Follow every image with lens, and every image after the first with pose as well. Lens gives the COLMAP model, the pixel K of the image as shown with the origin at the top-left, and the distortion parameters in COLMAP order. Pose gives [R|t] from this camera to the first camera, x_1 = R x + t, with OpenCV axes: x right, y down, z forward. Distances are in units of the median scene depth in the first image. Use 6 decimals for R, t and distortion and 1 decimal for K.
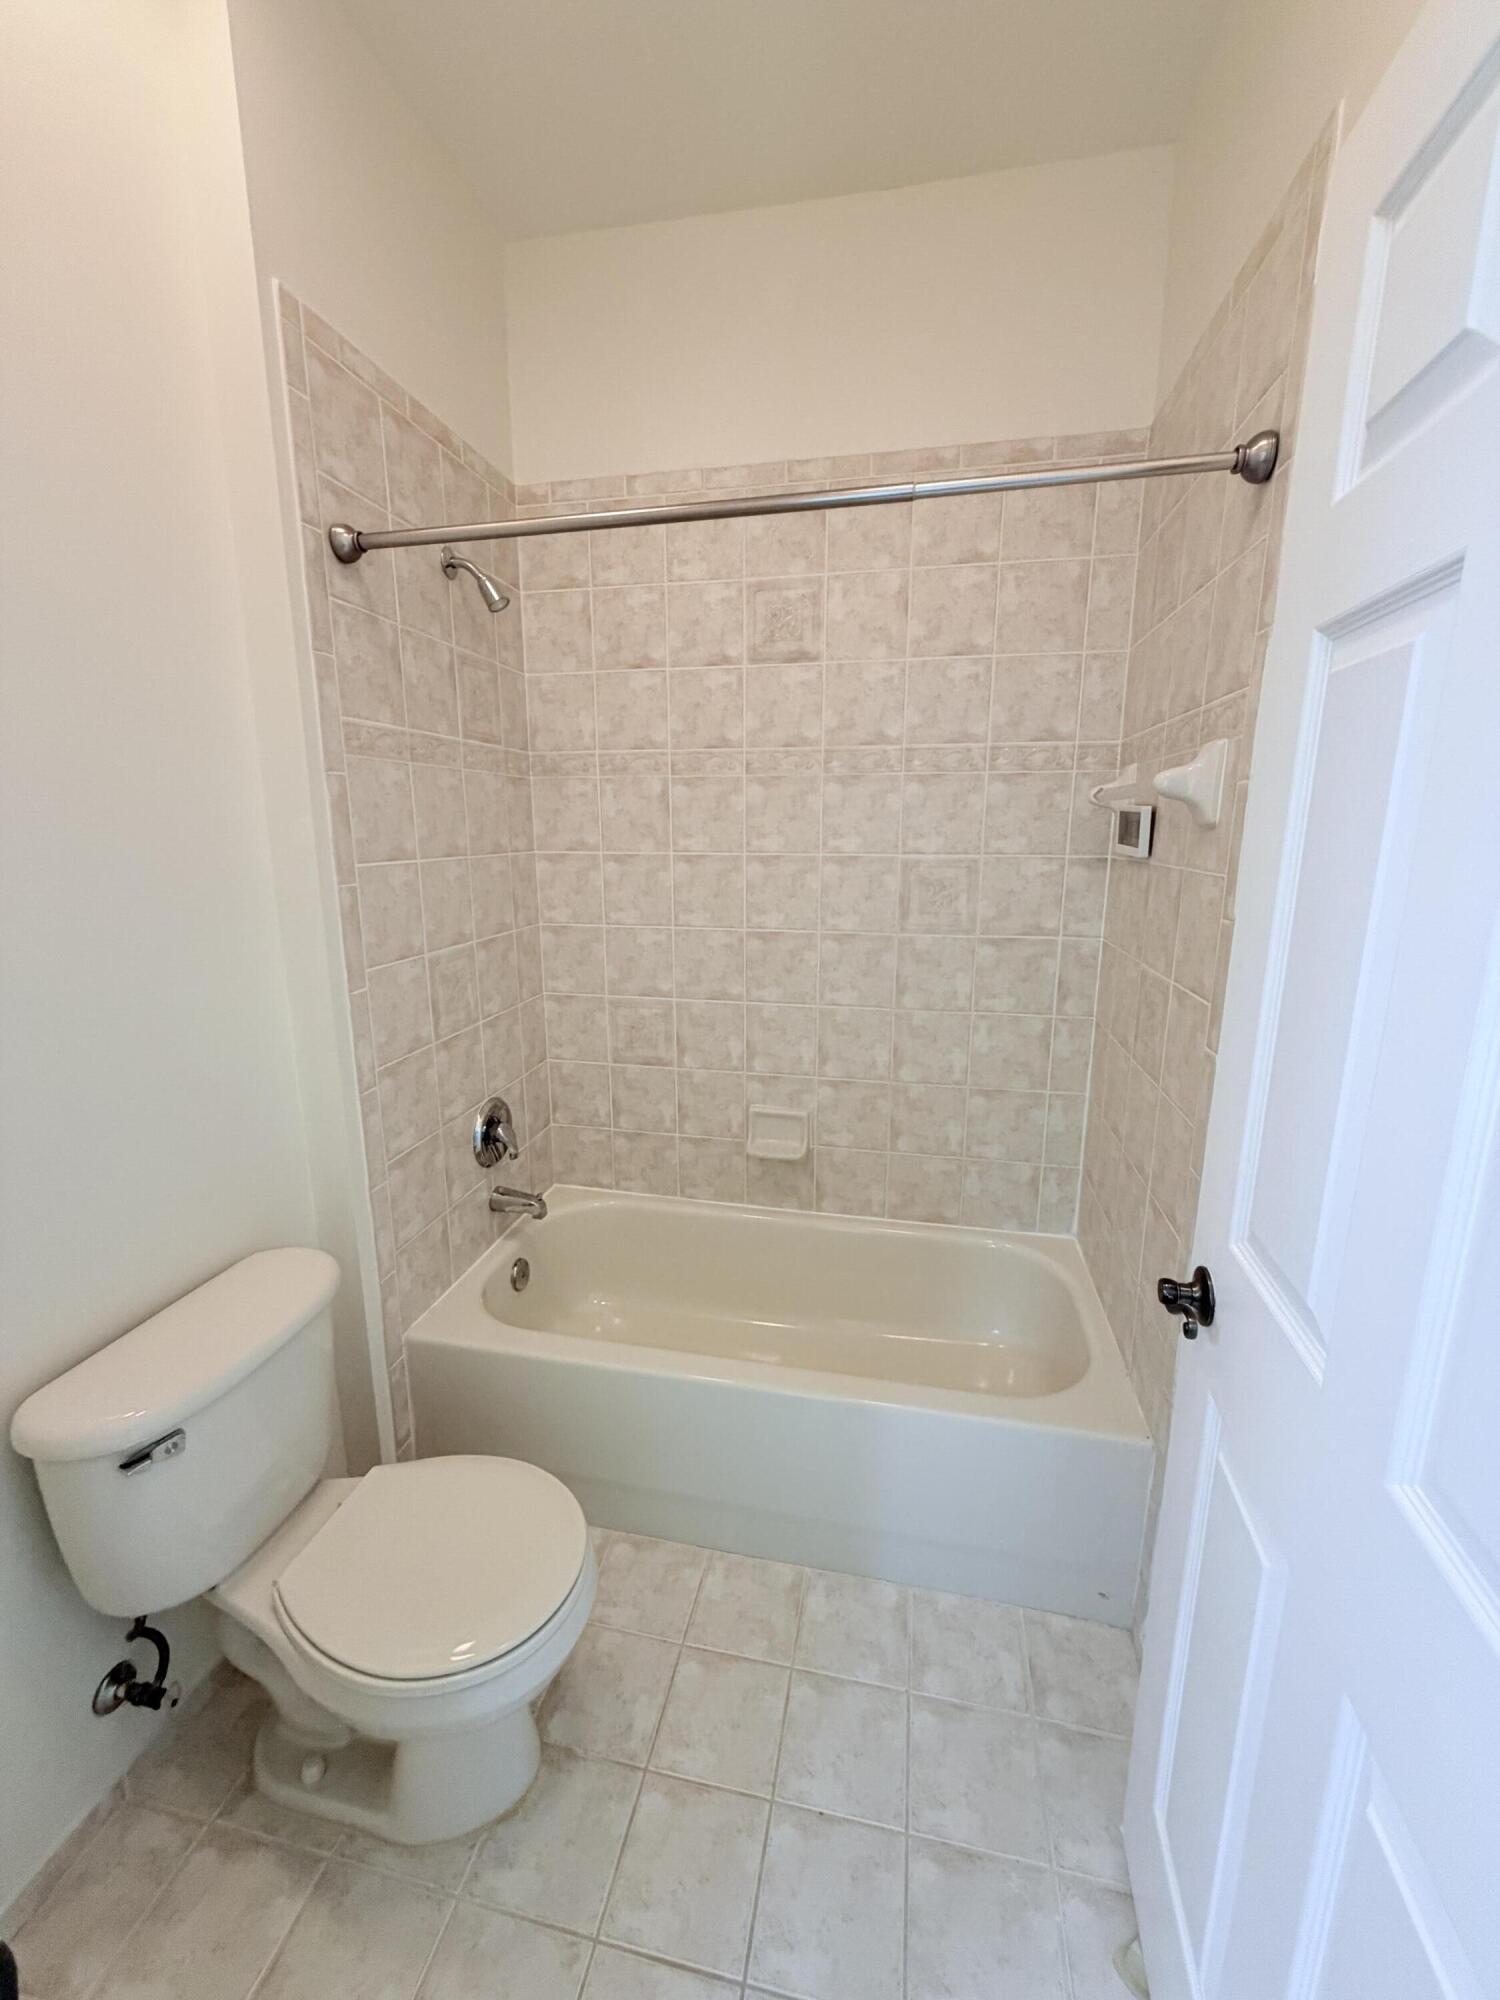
lens RADIAL K [[799.7, 0, 748.9], [0, 799.7, 992.3], [0, 0, 1]] dist [0.000599, -0.000418]
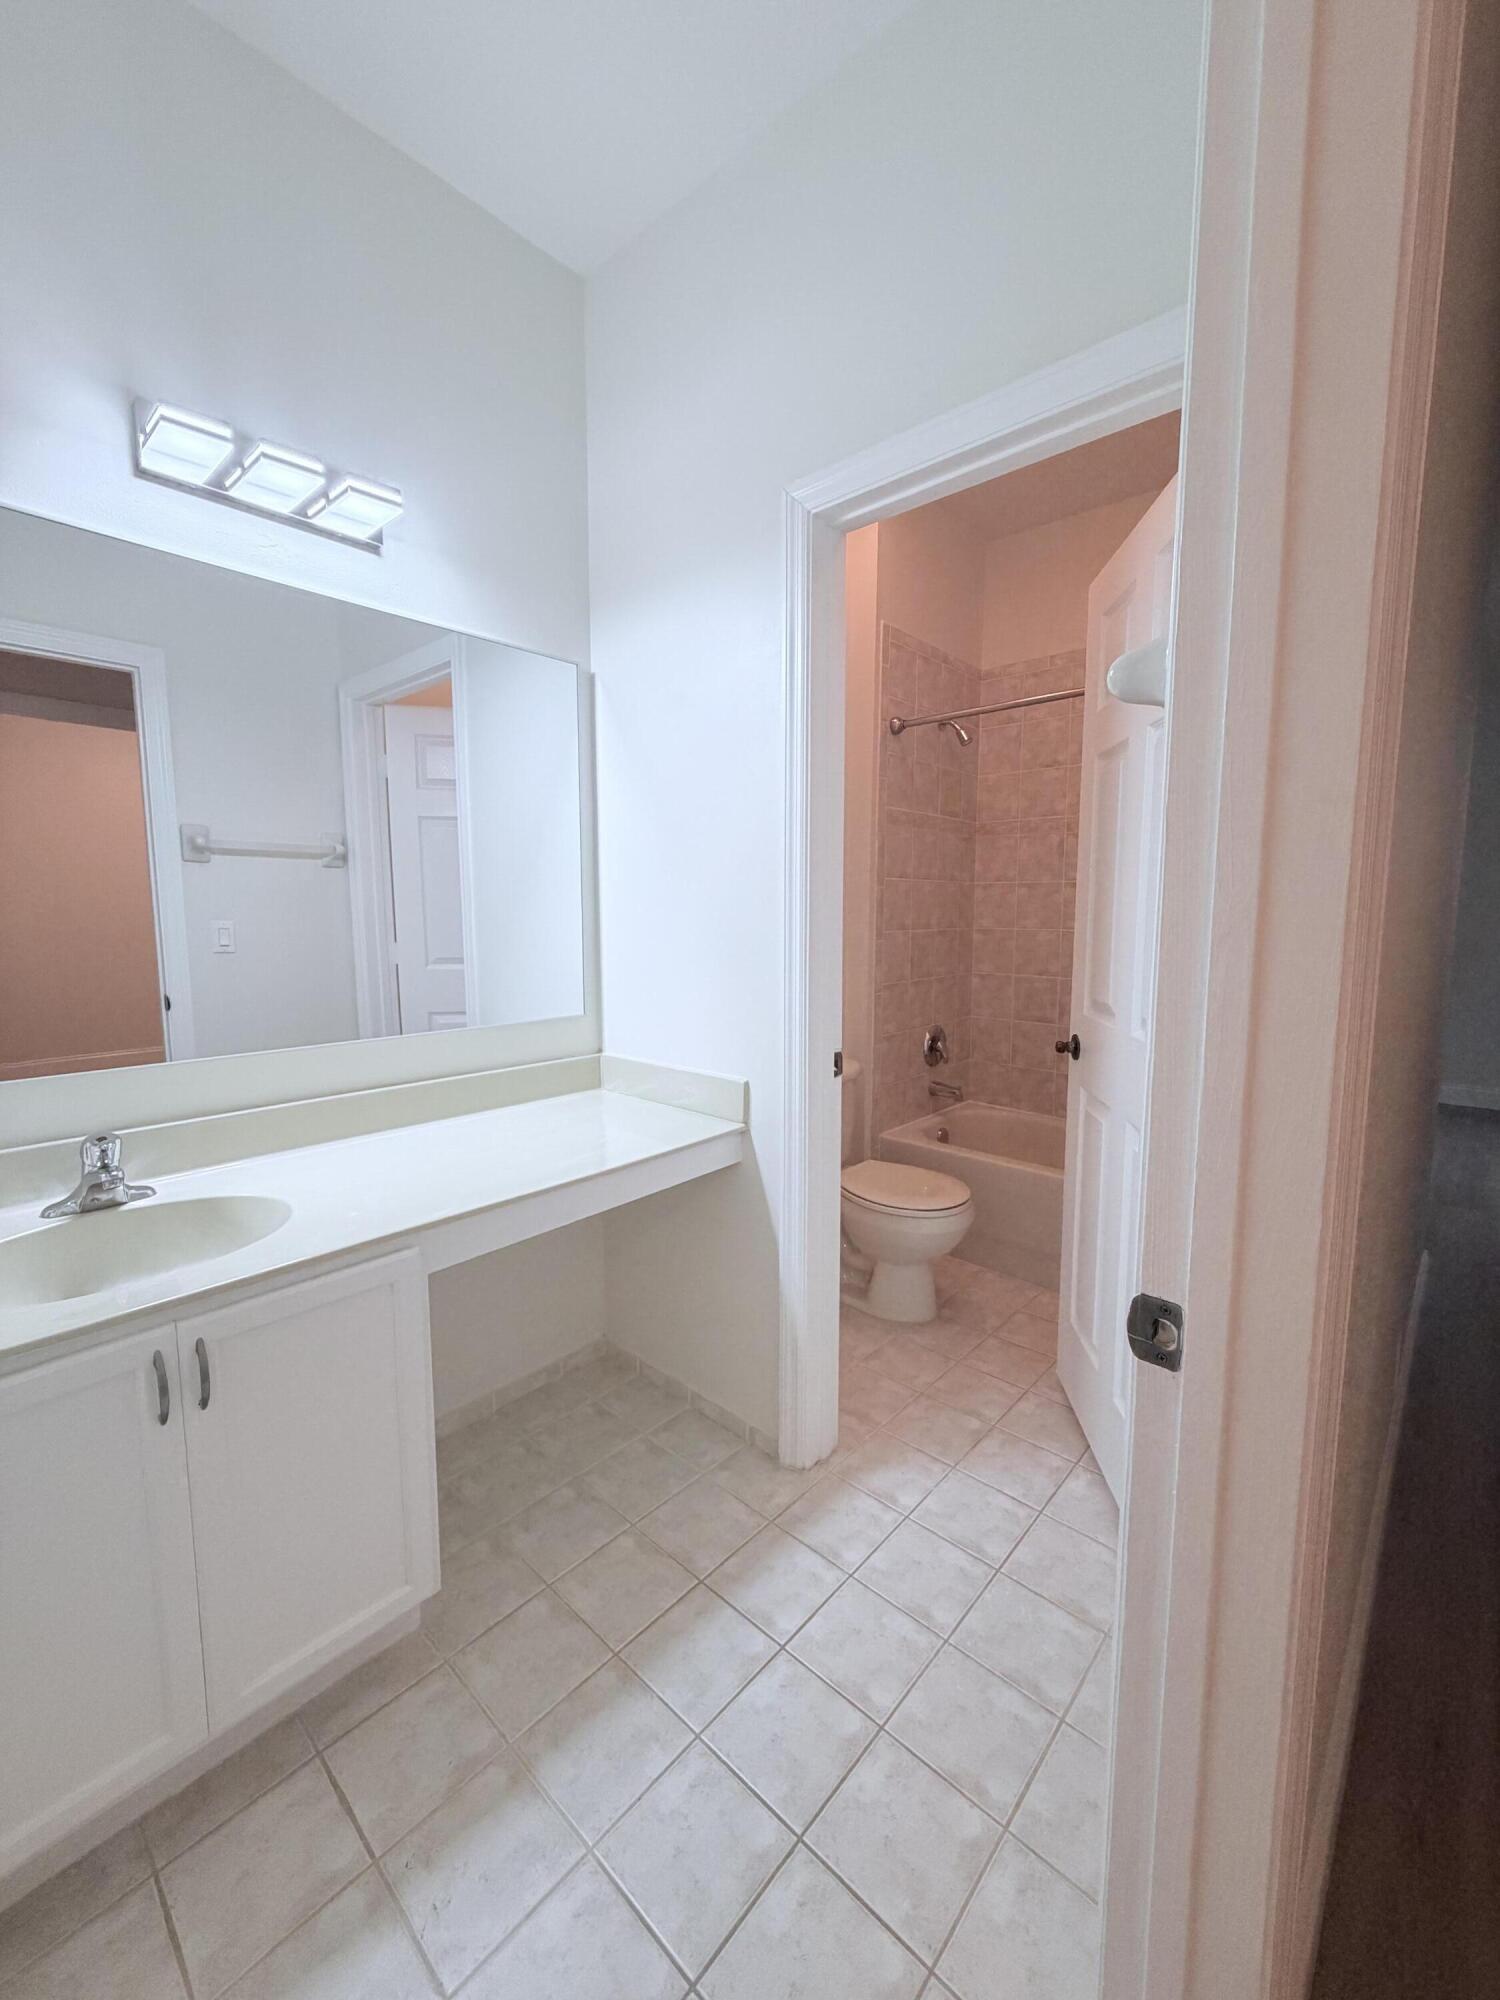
lens RADIAL K [[799.7, 0, 755.6], [0, 799.7, 998.7], [0, 0, 1]] dist [0.000599, -0.000418]
pose [[0.864781, 0.059079, -0.498661, 0.188430], [-0.104204, 0.992551, -0.063118, 0.229160], [0.491217, 0.106546, 0.864496, -0.657327]]
